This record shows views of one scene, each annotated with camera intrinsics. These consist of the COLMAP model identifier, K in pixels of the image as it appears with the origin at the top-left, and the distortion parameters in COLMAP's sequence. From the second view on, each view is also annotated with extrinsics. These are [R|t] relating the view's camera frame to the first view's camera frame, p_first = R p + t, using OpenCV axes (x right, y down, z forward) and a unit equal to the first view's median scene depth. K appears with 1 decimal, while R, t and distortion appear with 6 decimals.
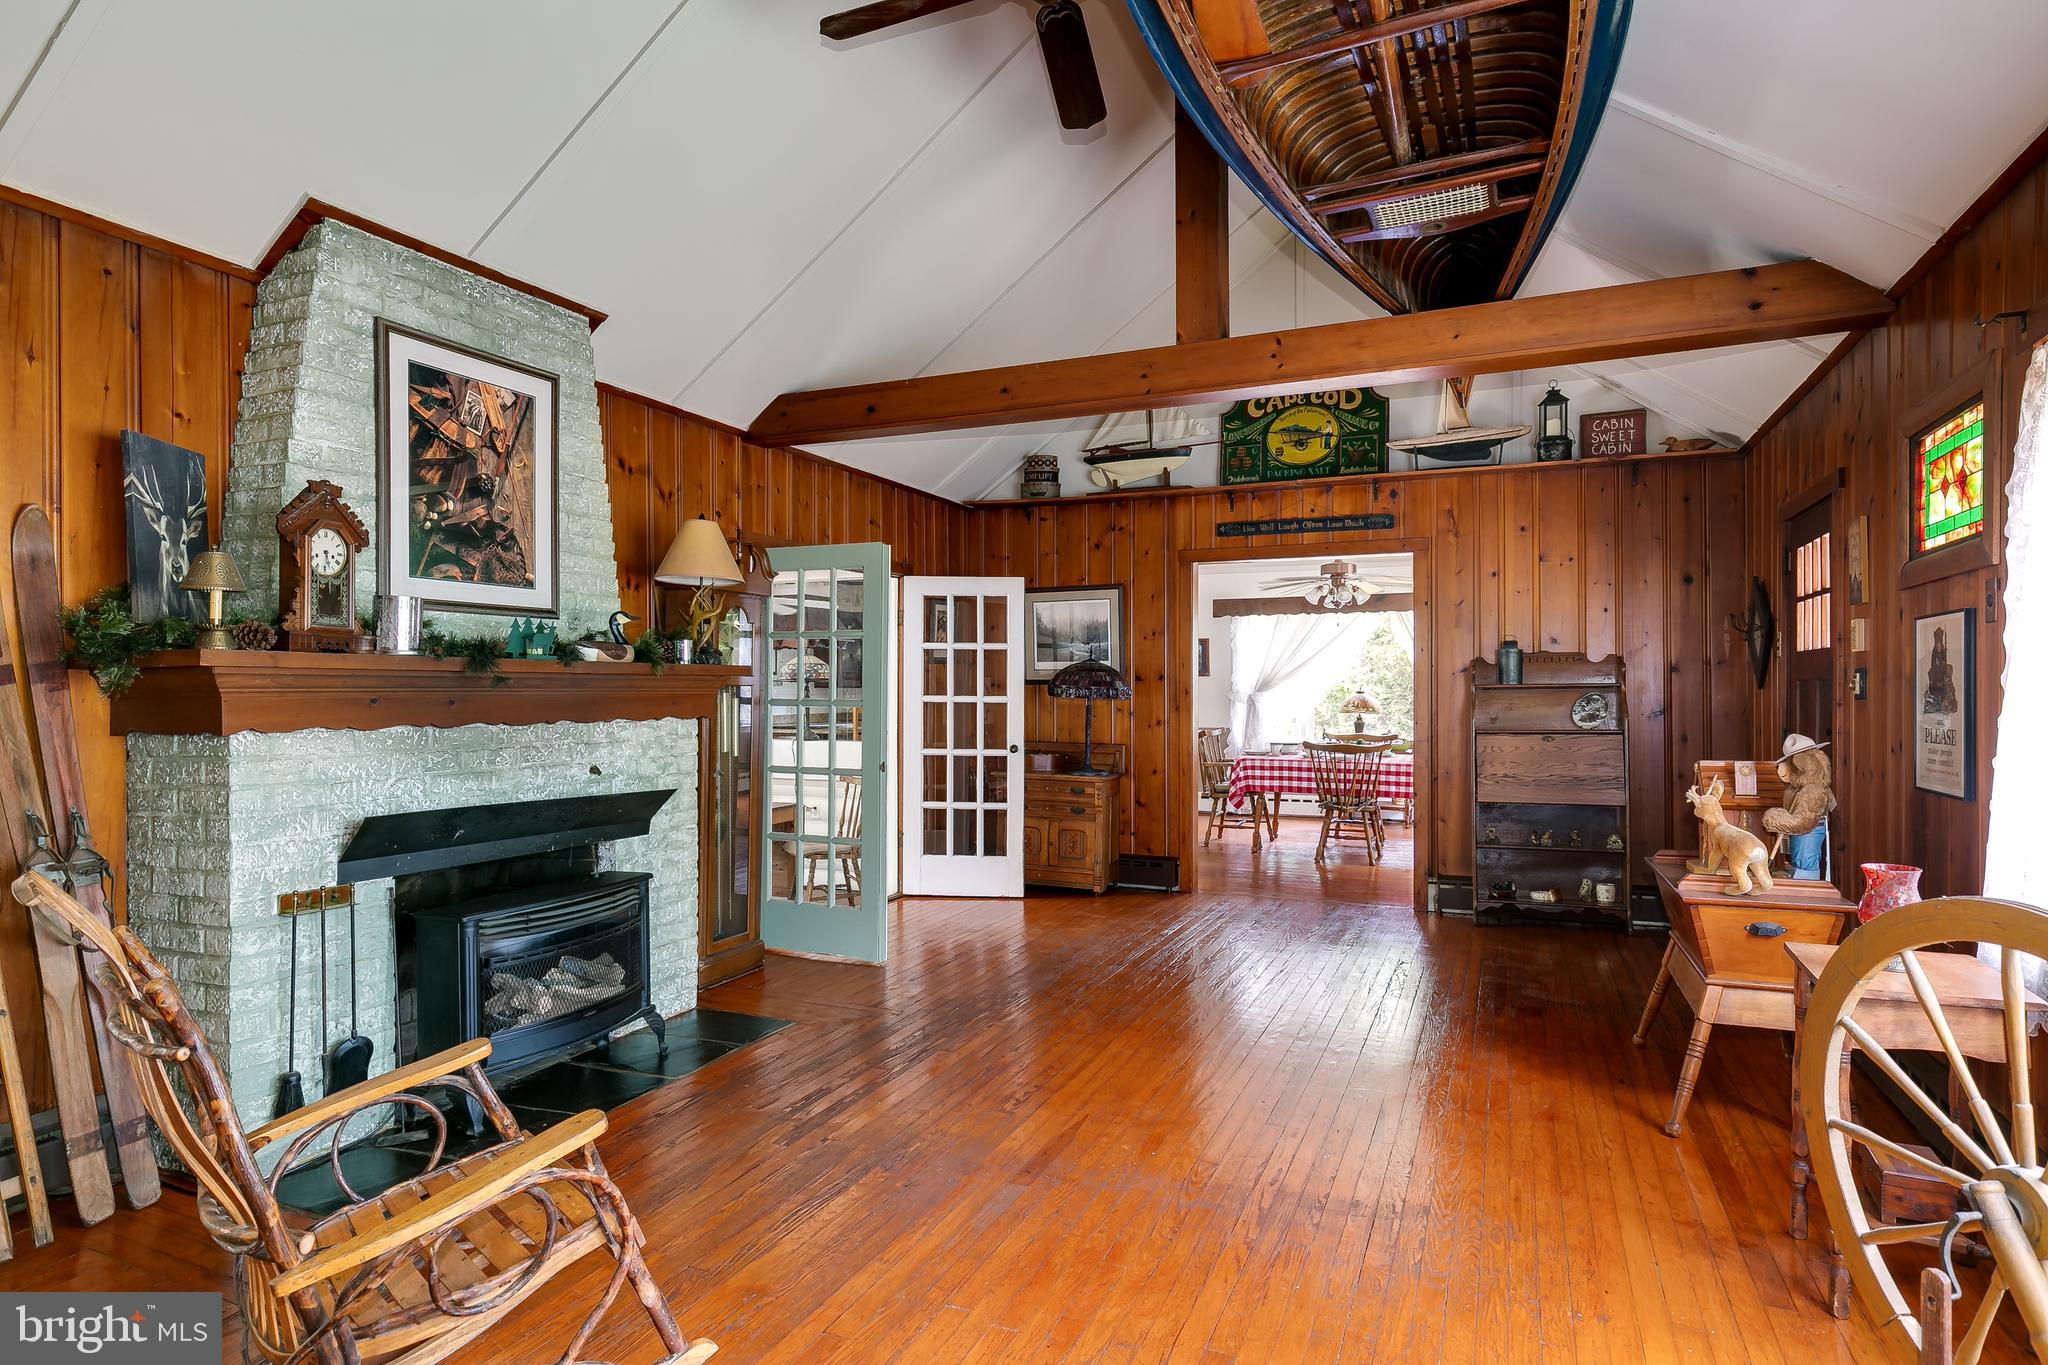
lens RADIAL K [[1100.7, 0, 1012.9], [0, 1100.7, 689.1], [0, 0, 1]] dist [-0.006553, 0.000254]
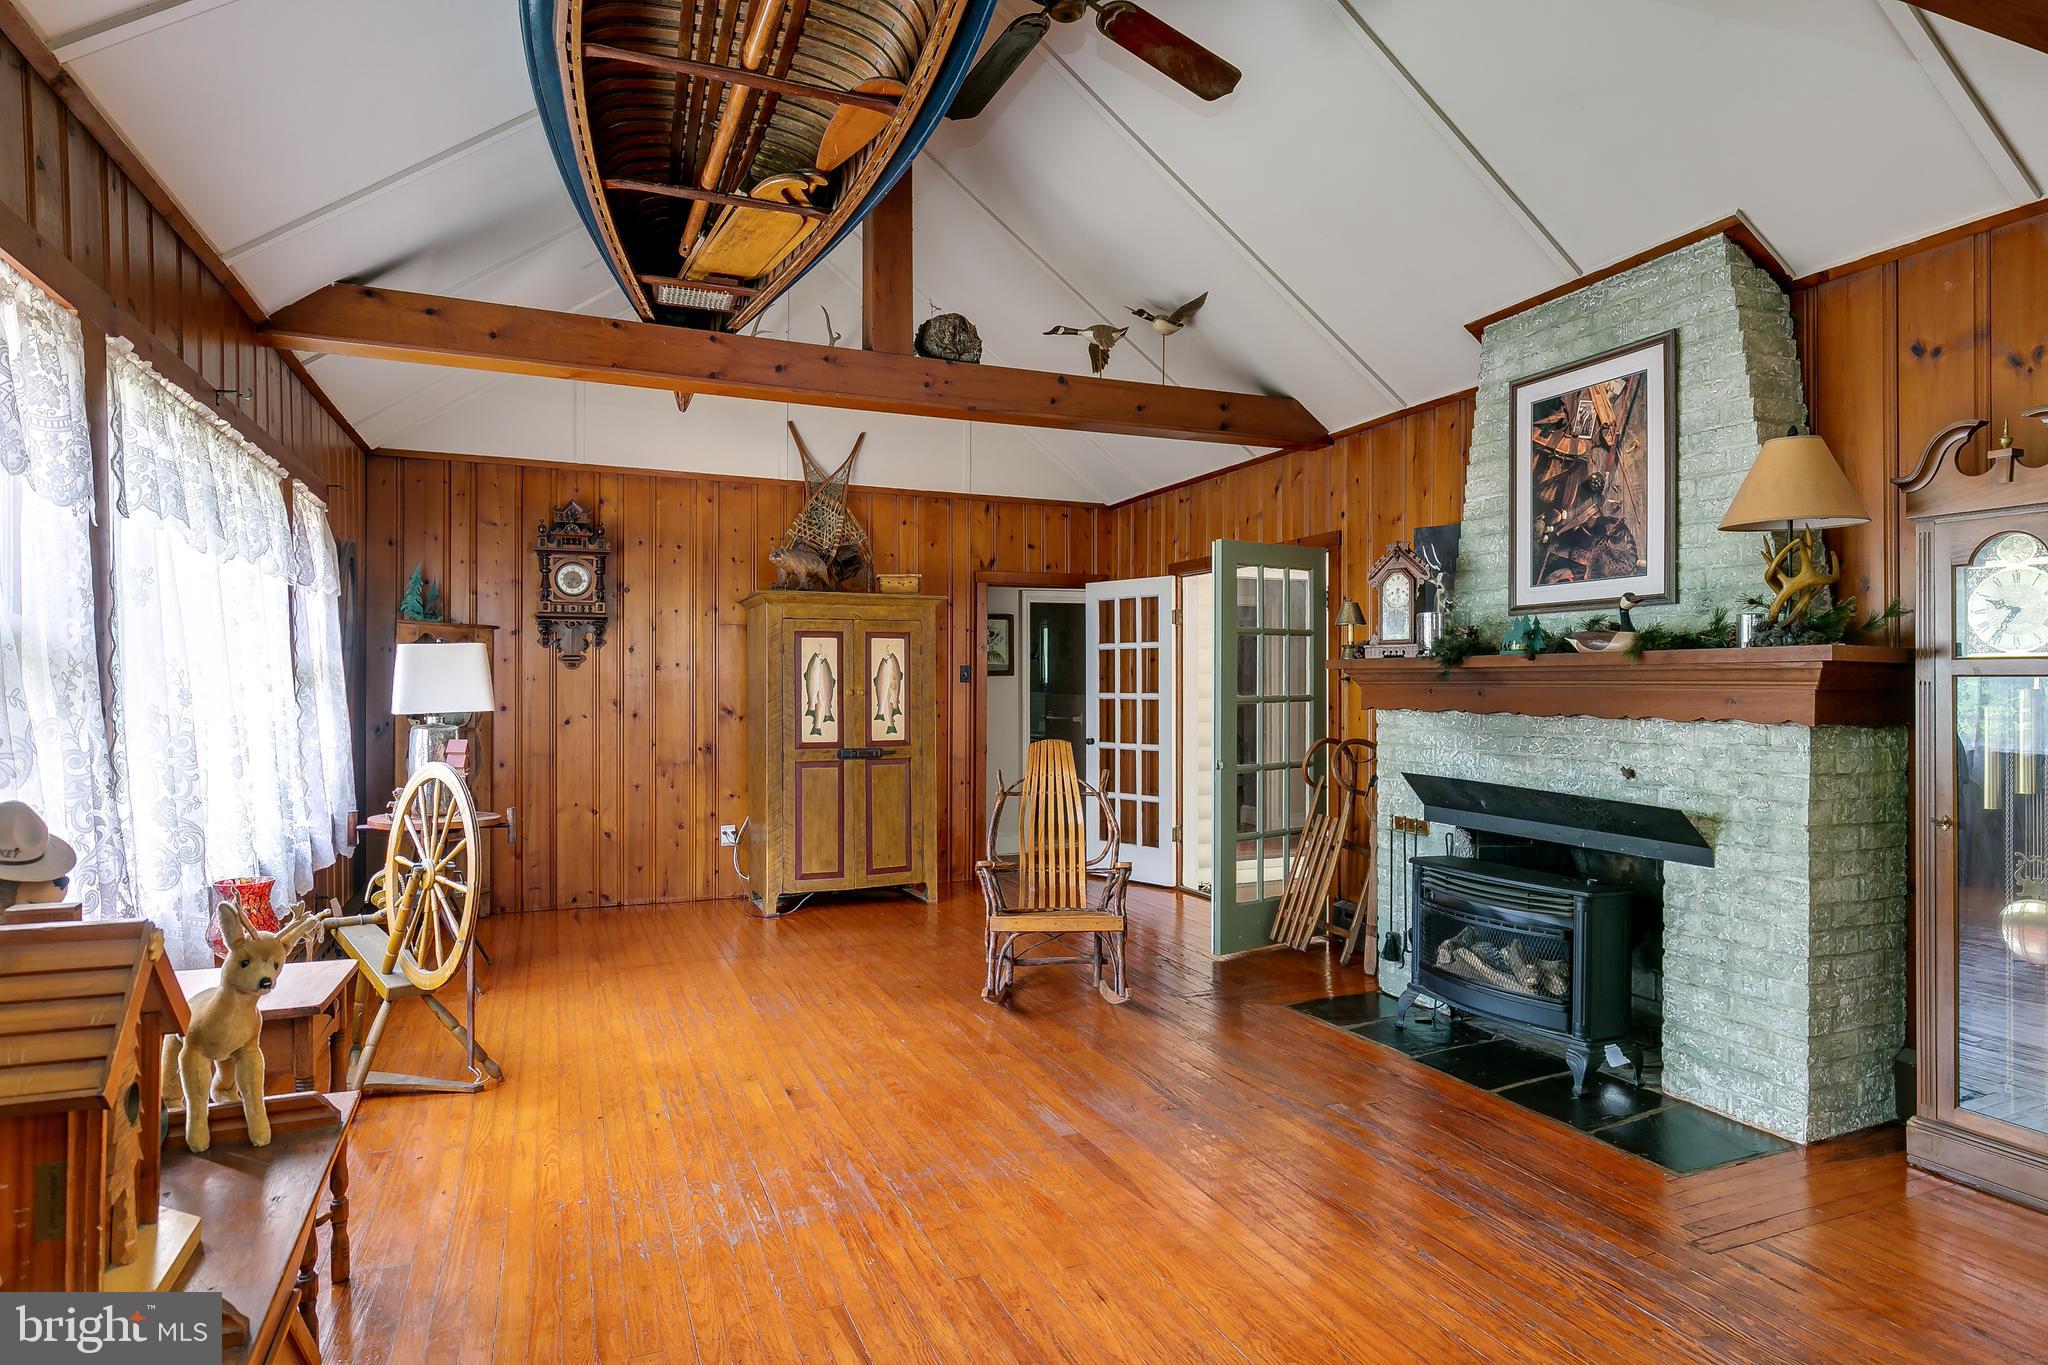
lens RADIAL K [[1100.7, 0, 1014.7], [0, 1100.7, 688.9], [0, 0, 1]] dist [-0.006553, 0.000254]
pose [[-0.683409, 0.007406, -0.729998, 0.657243], [0.002529, 0.999967, 0.007778, -0.003147], [0.730031, 0.003470, -0.683405, 1.331001]]
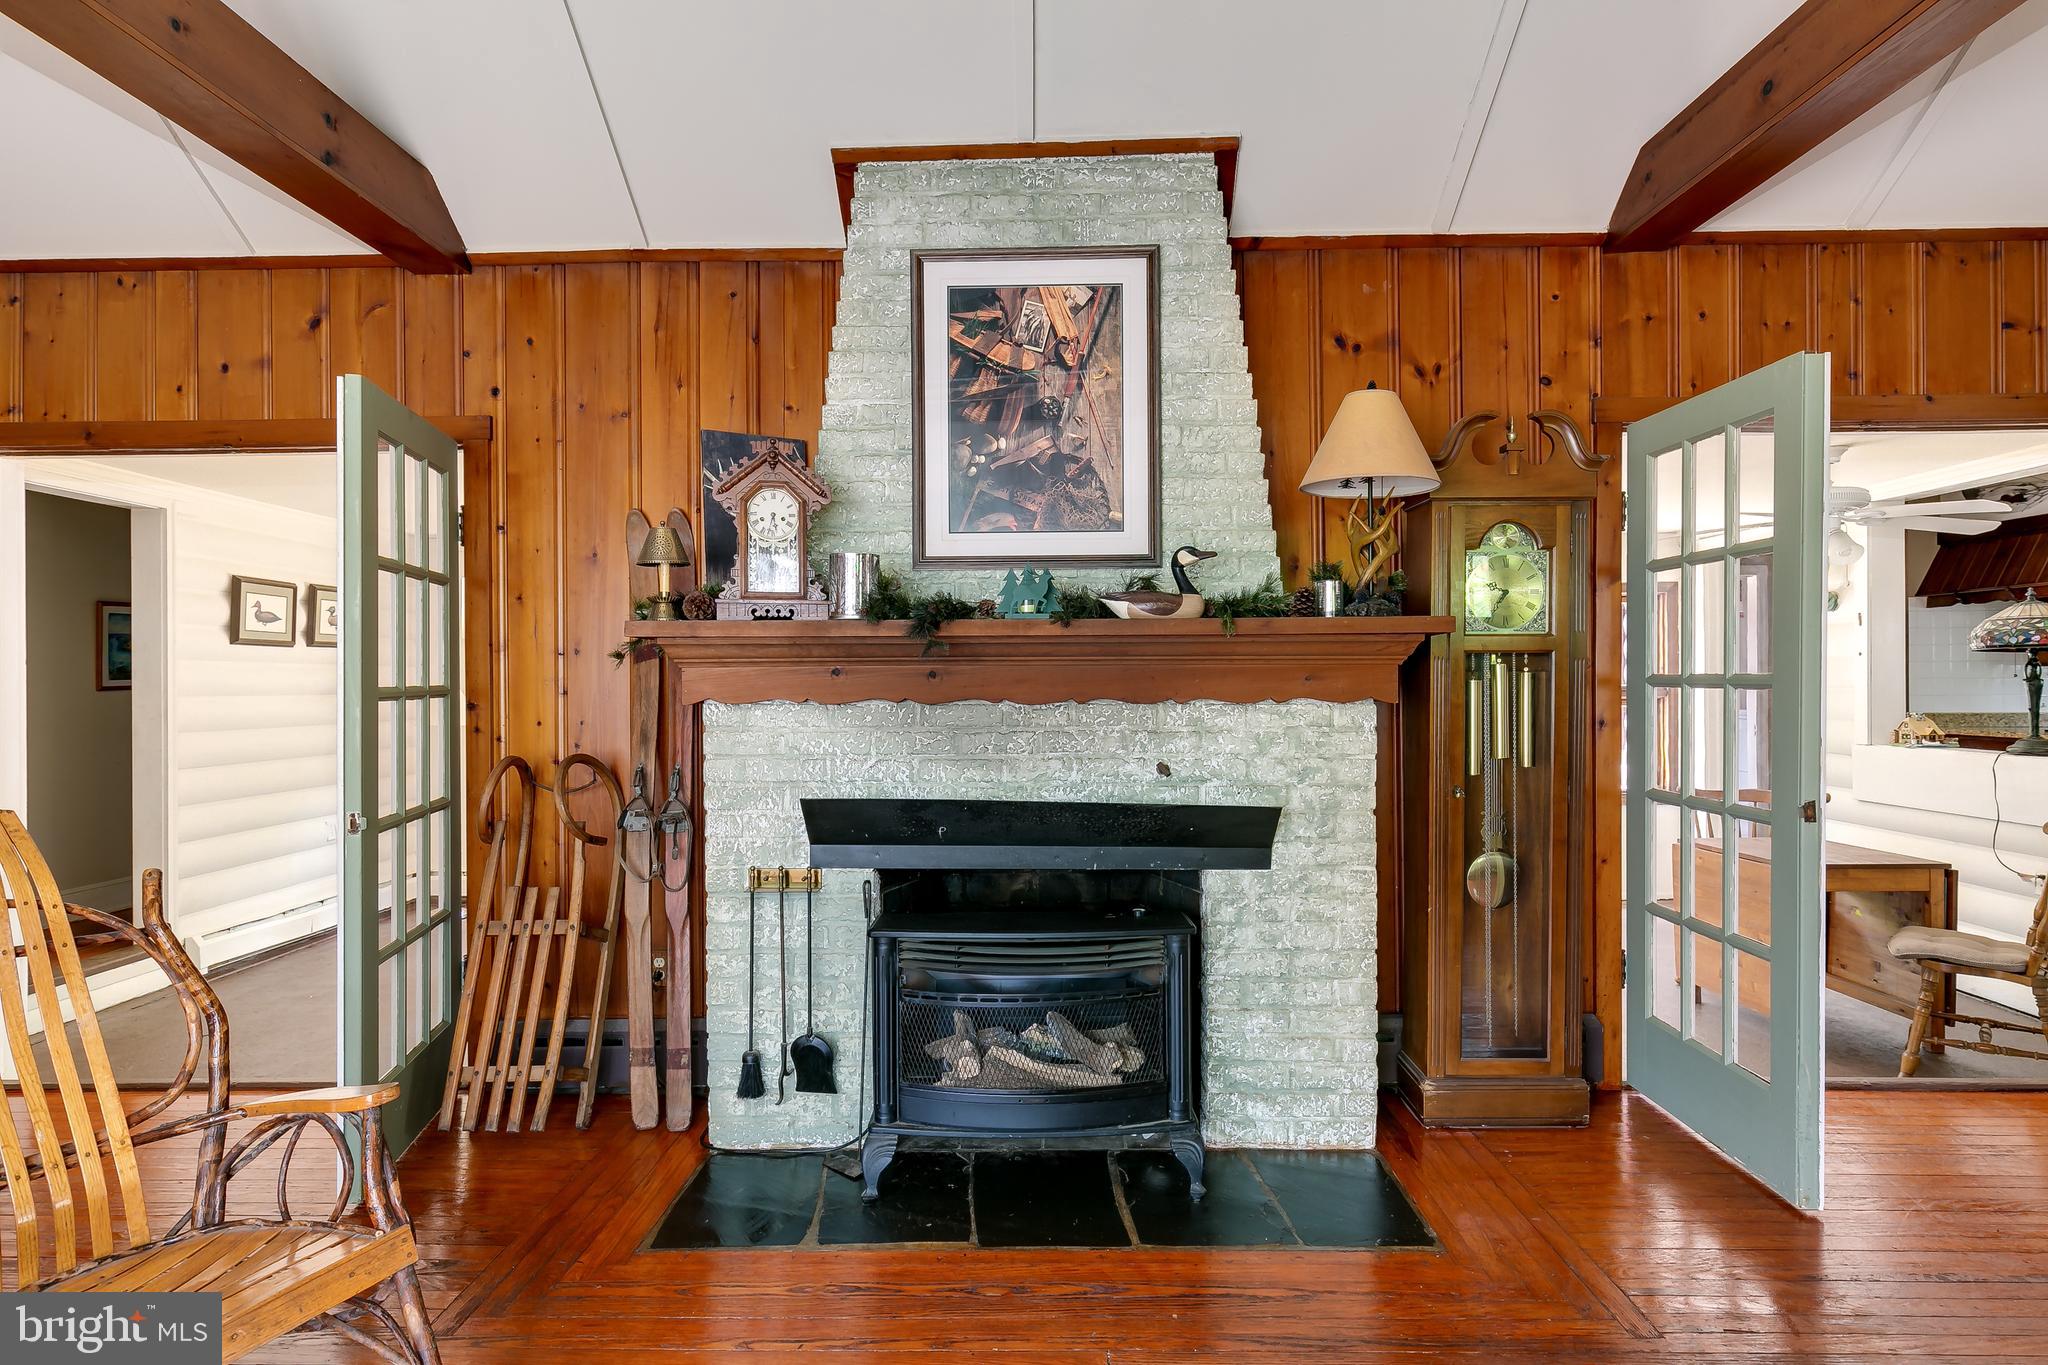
lens RADIAL K [[1061.7, 0, 1018.2], [0, 1061.7, 686.8], [0, 0, 1]] dist [0.000297, -0.001683]
pose [[0.392664, 0.003231, -0.919676, 0.243701], [0.003829, 0.999979, 0.005148, 0.016334], [0.919674, -0.005543, 0.392644, 0.678906]]
